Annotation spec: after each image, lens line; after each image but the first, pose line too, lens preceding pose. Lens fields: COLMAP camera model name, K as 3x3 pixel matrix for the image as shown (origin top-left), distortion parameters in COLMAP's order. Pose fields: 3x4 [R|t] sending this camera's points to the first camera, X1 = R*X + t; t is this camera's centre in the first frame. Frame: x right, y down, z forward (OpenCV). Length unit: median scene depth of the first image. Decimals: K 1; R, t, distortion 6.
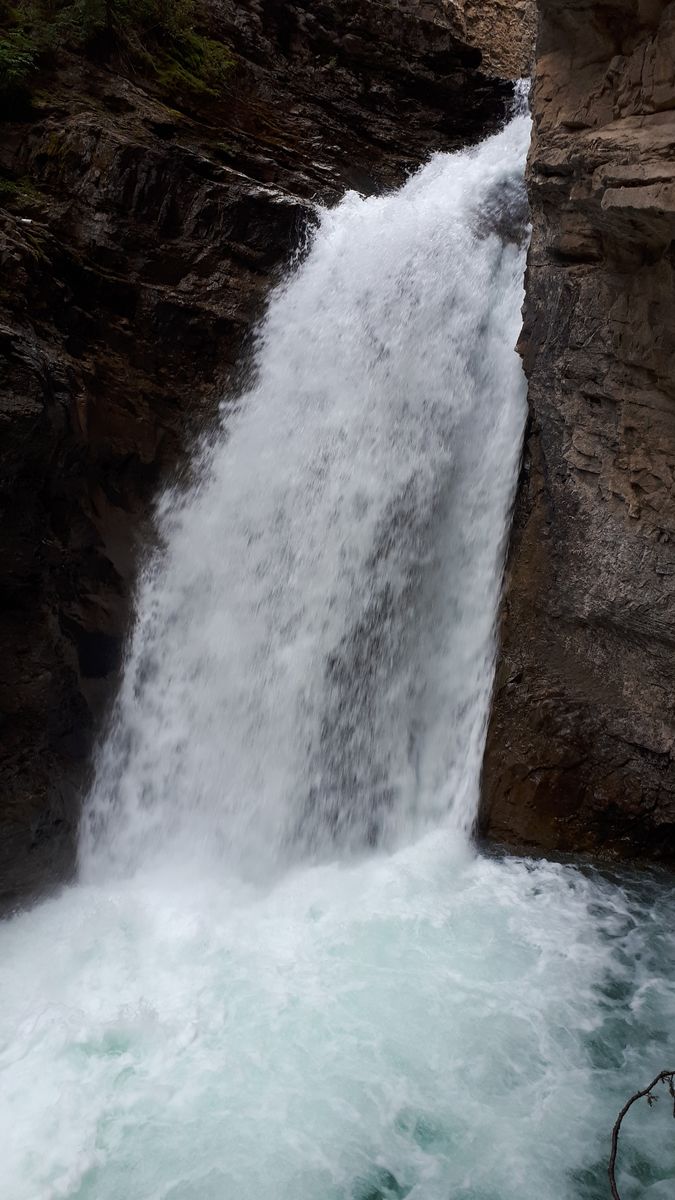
lens RADIAL K [[965.6, 0, 337.1], [0, 965.6, 598.0], [0, 0, 1]] dist [-0.017974, -0.007236]
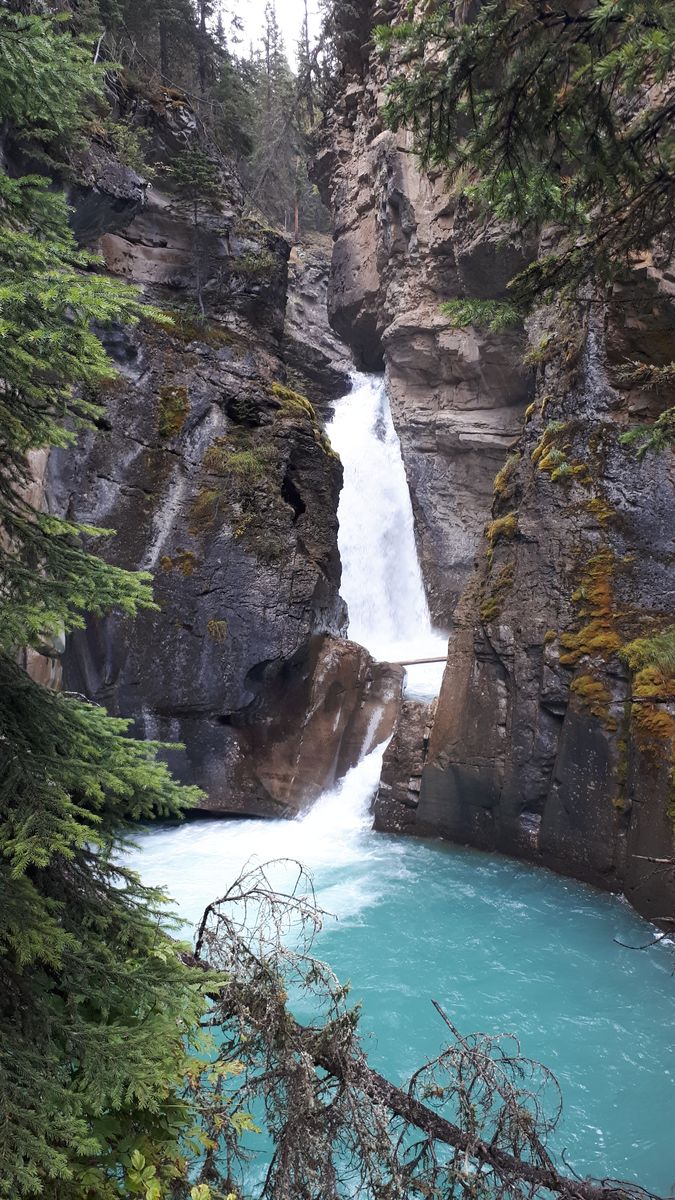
lens RADIAL K [[965.6, 0, 337.6], [0, 965.6, 600.9], [0, 0, 1]] dist [-0.017974, -0.007236]
pose [[0.878079, -0.056902, 0.475121, -1.529323], [0.128950, 0.984311, -0.120430, 0.456912], [-0.460814, 0.167014, 0.871640, -1.488279]]
